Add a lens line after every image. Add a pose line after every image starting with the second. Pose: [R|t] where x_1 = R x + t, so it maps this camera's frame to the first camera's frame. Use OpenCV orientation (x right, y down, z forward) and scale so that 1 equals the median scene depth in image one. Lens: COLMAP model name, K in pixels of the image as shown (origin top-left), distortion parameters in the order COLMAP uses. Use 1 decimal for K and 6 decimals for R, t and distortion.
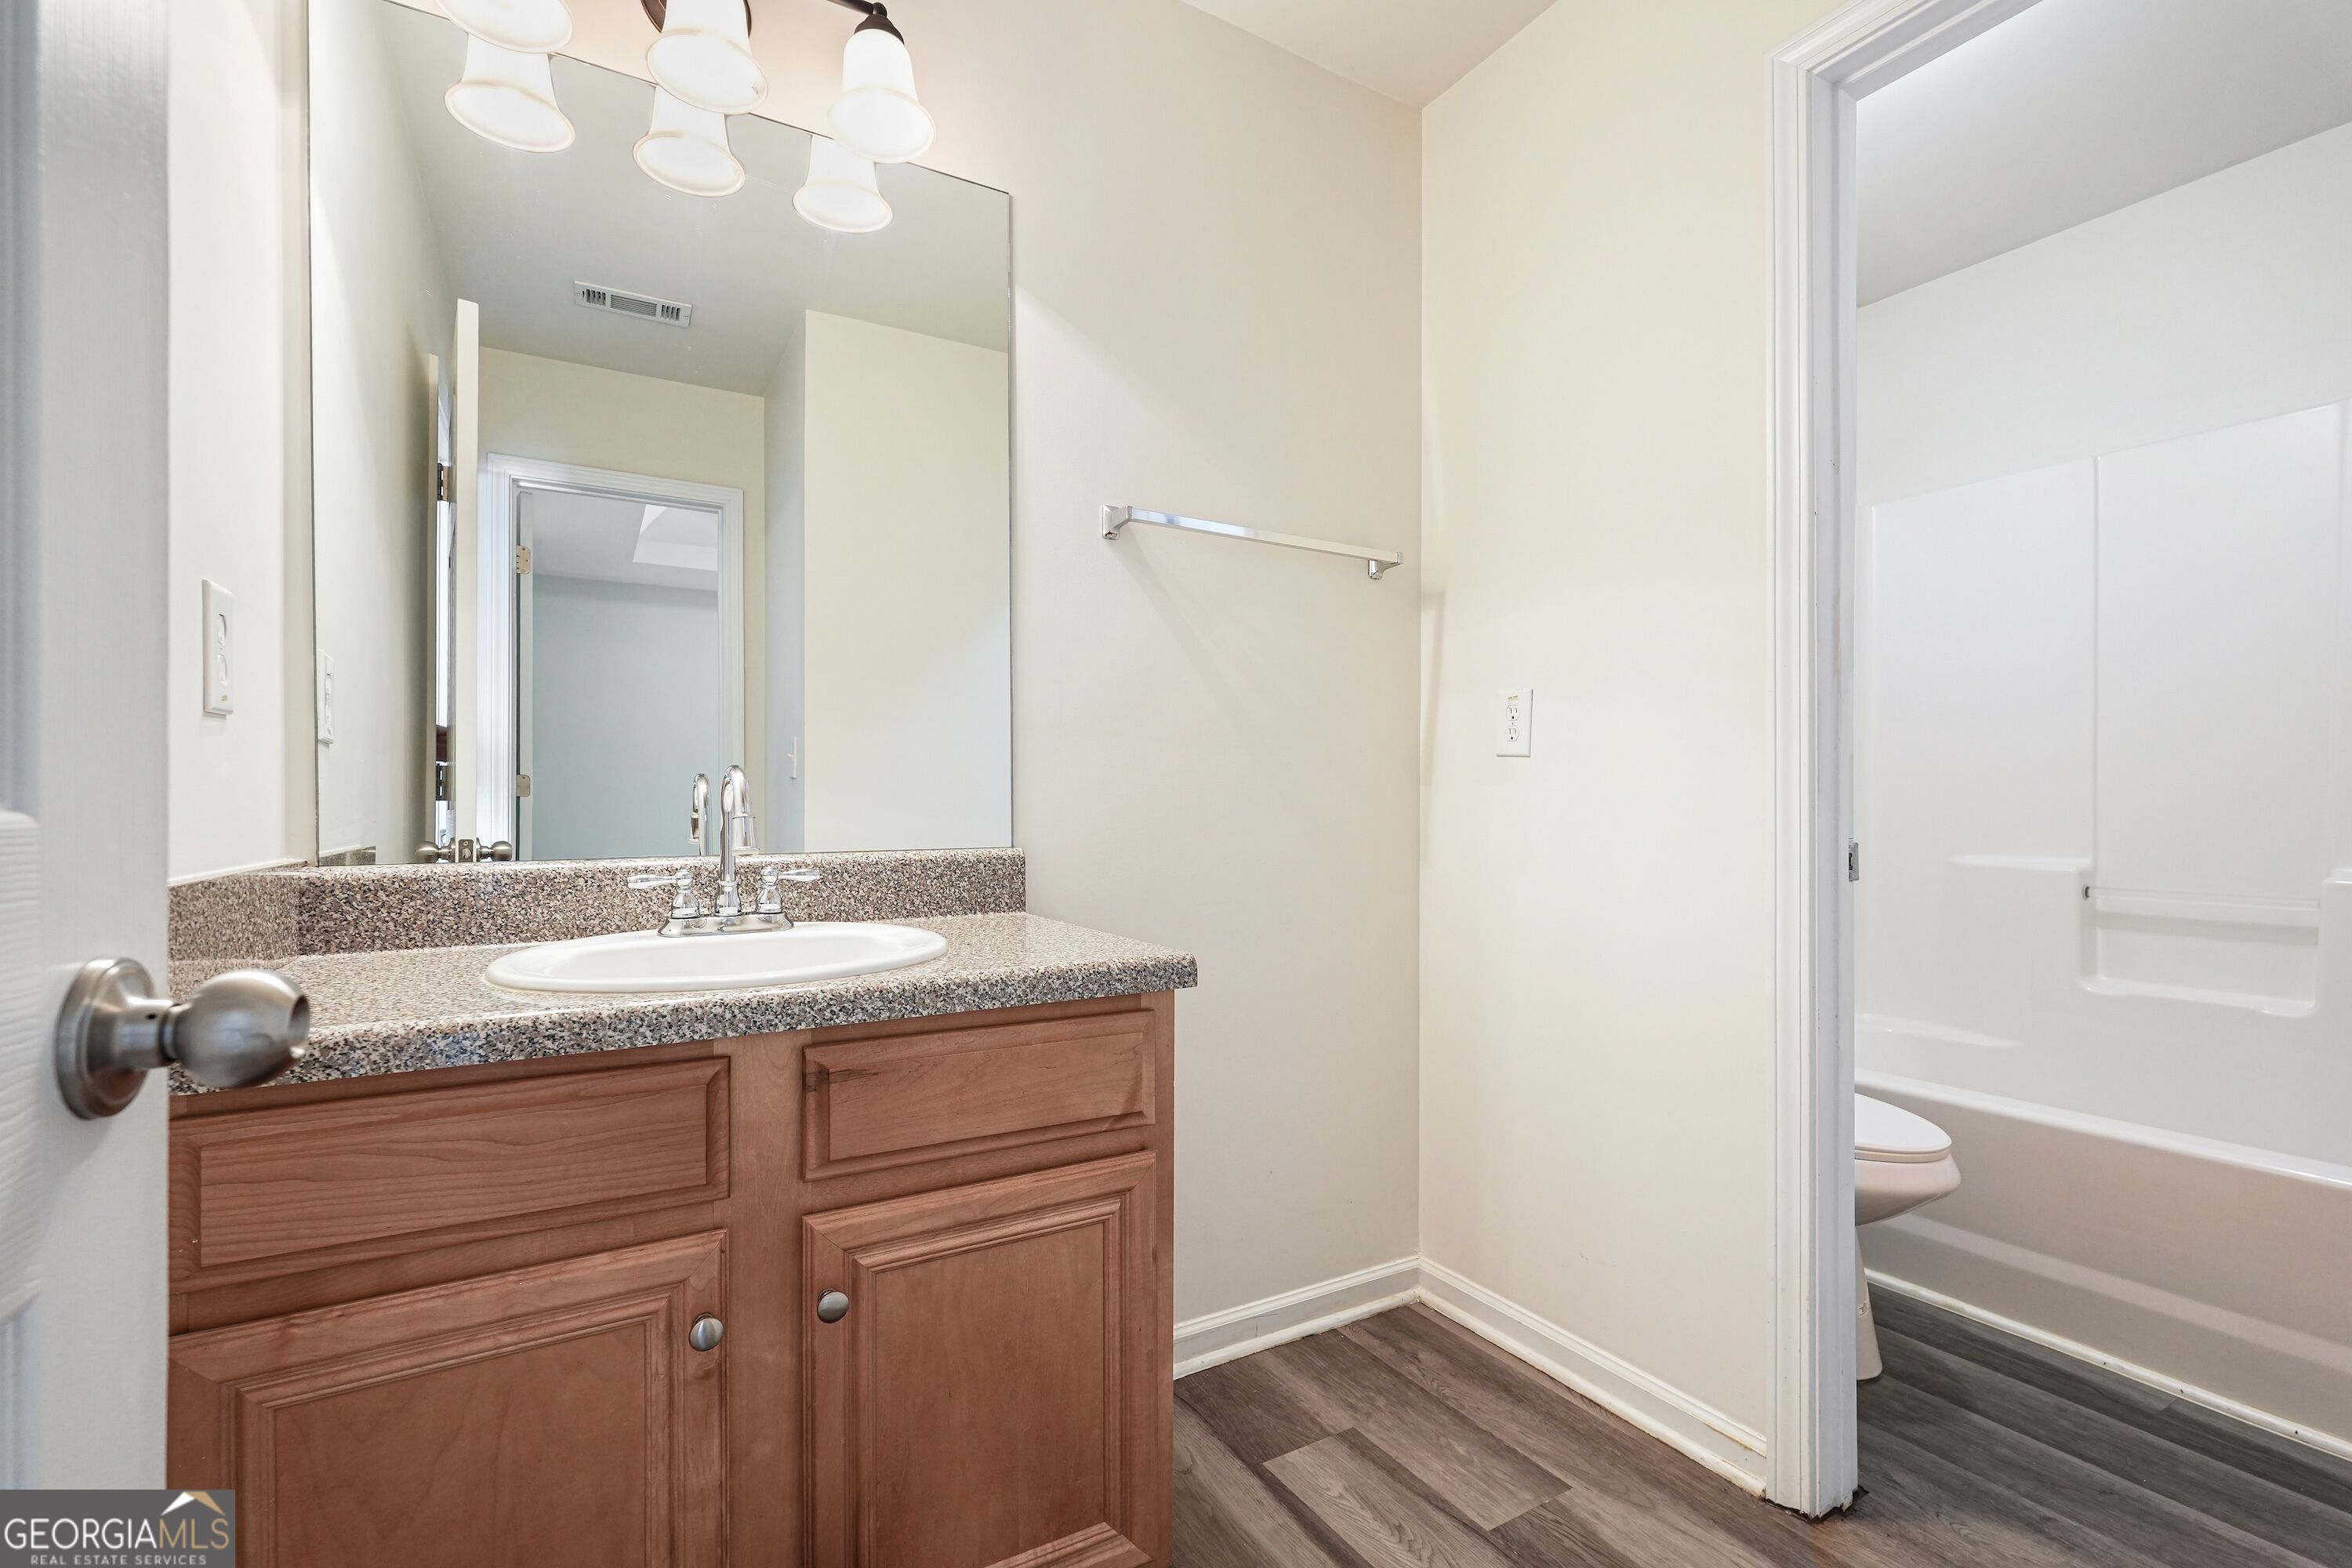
lens RADIAL K [[1038.4, 0, 1163.2], [0, 1038.4, 803.0], [0, 0, 1]] dist [0.004746, 0.000569]
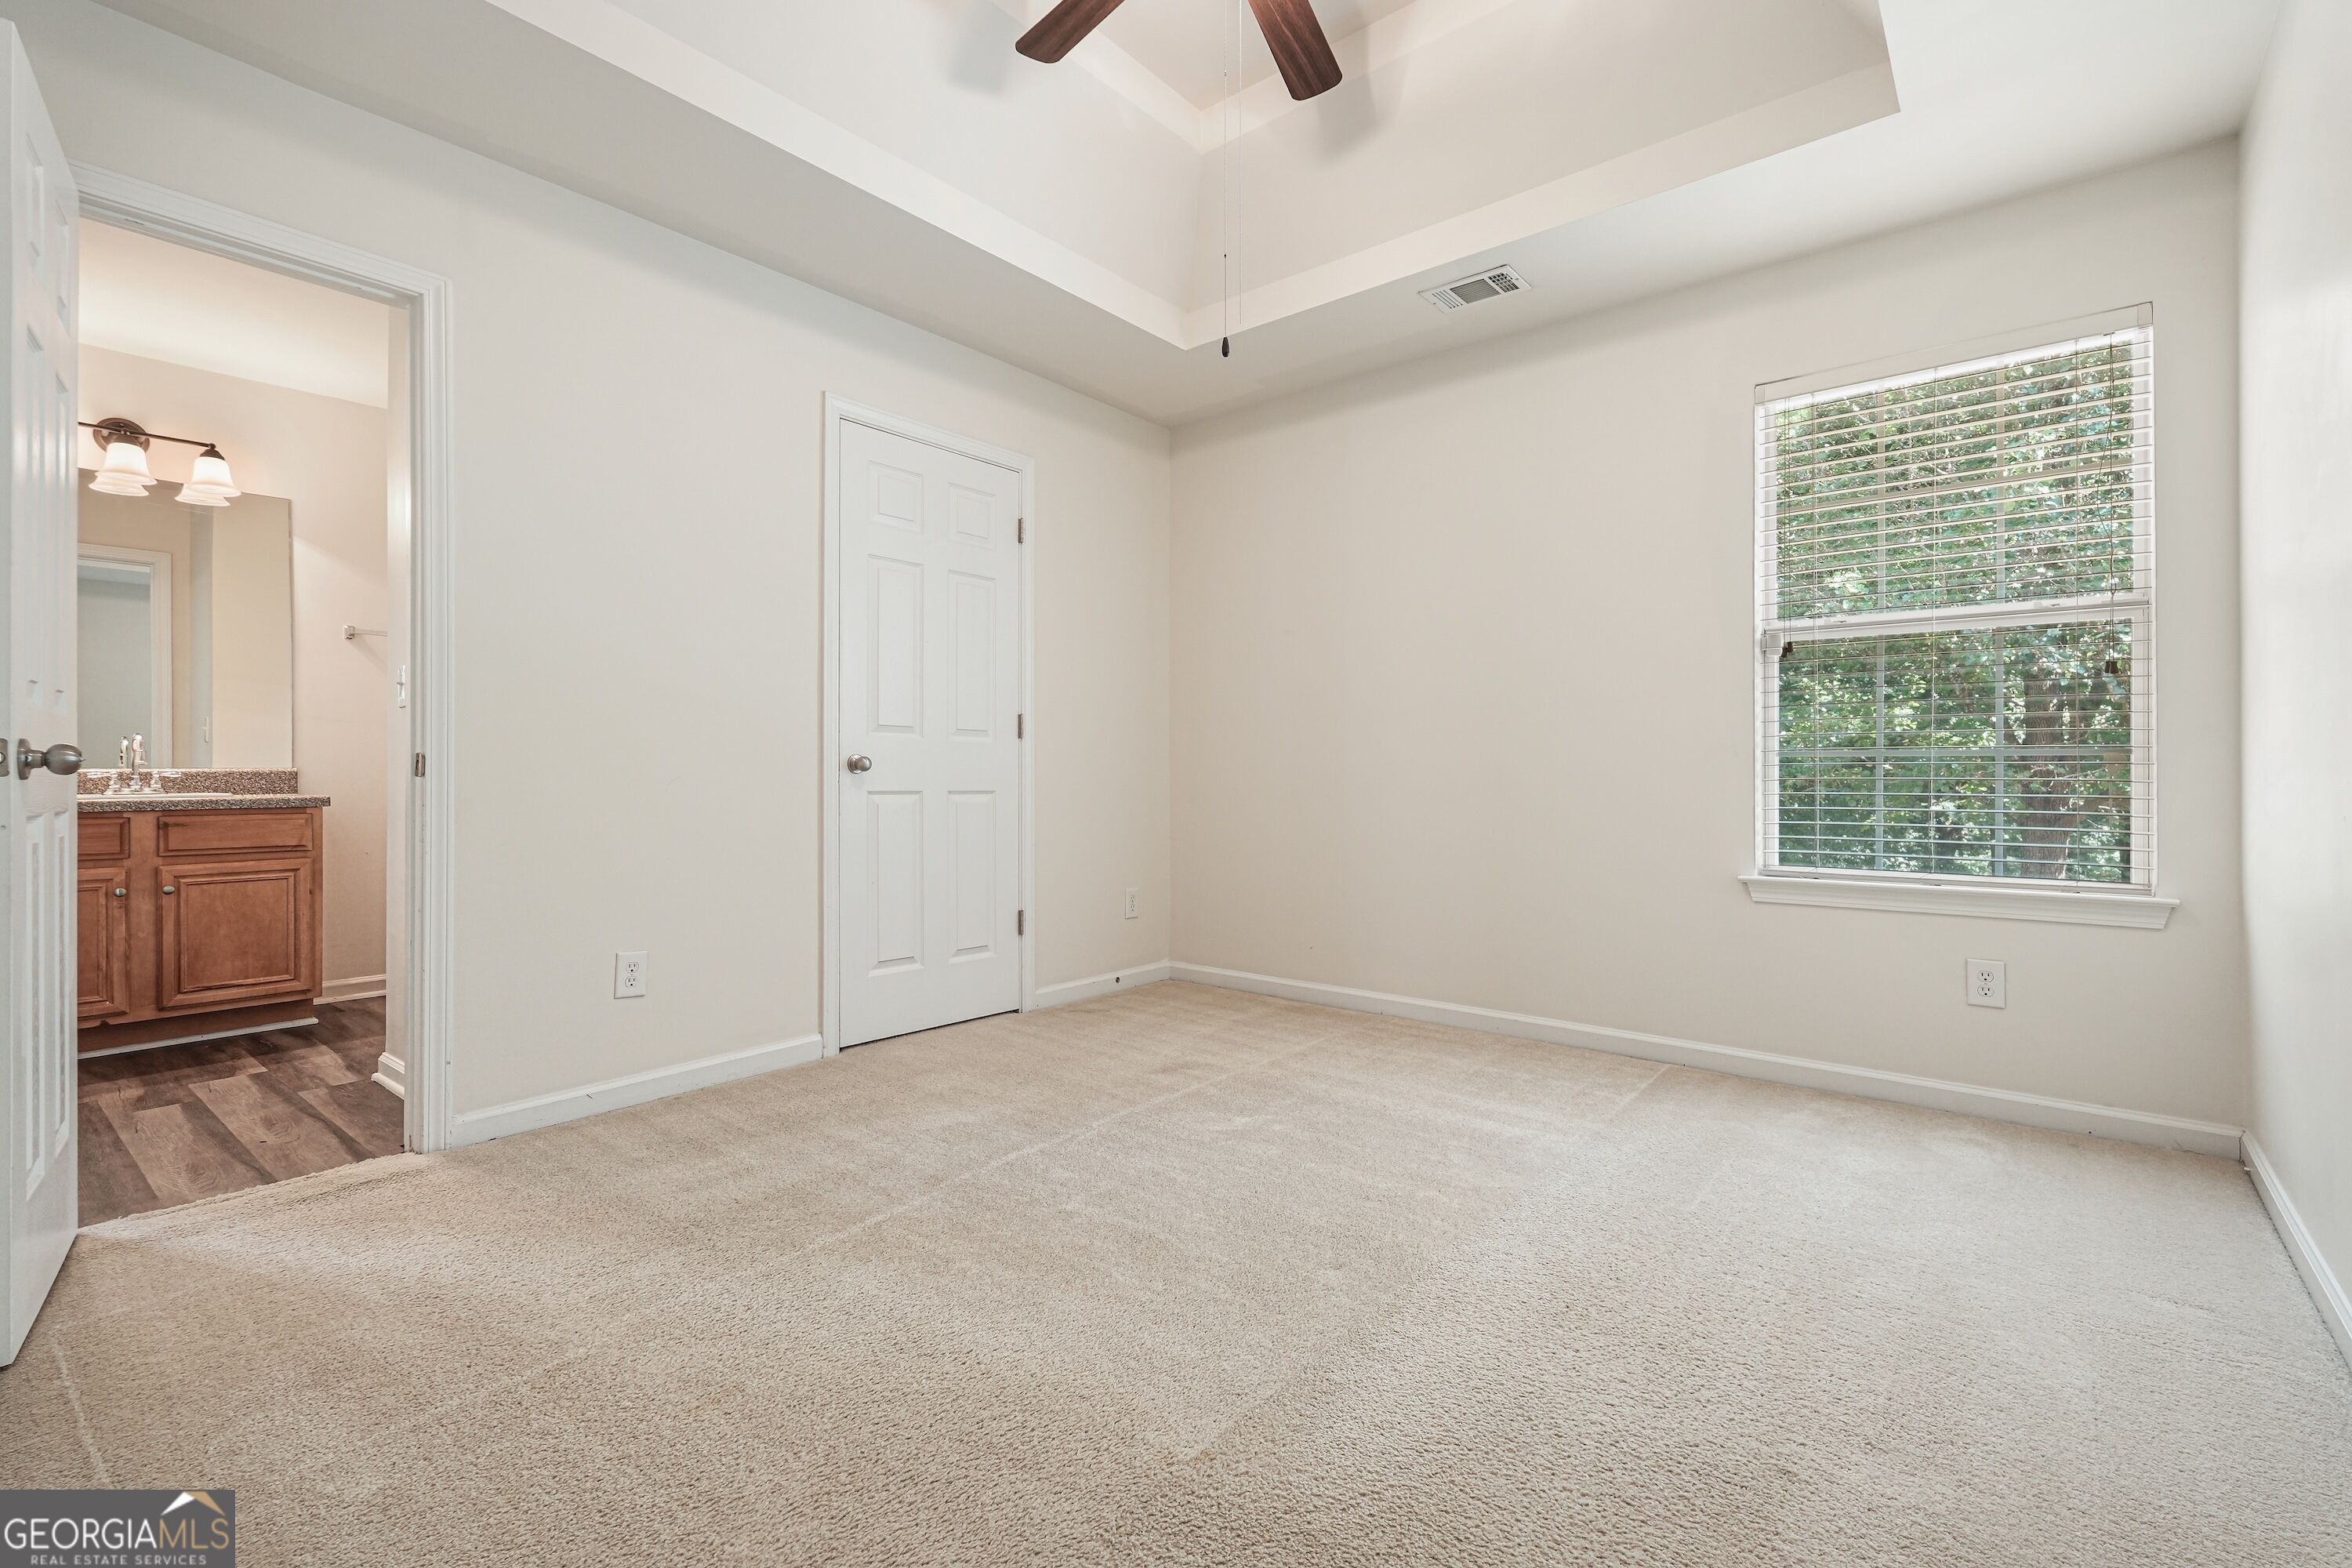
lens RADIAL K [[1038.4, 0, 1189.8], [0, 1038.4, 771.3], [0, 0, 1]] dist [0.004746, 0.000569]
pose [[0.933078, 0.003902, 0.359653, 1.553491], [-0.003654, 0.999992, -0.001369, 0.076962], [-0.359656, -0.000037, 0.933085, -3.358299]]
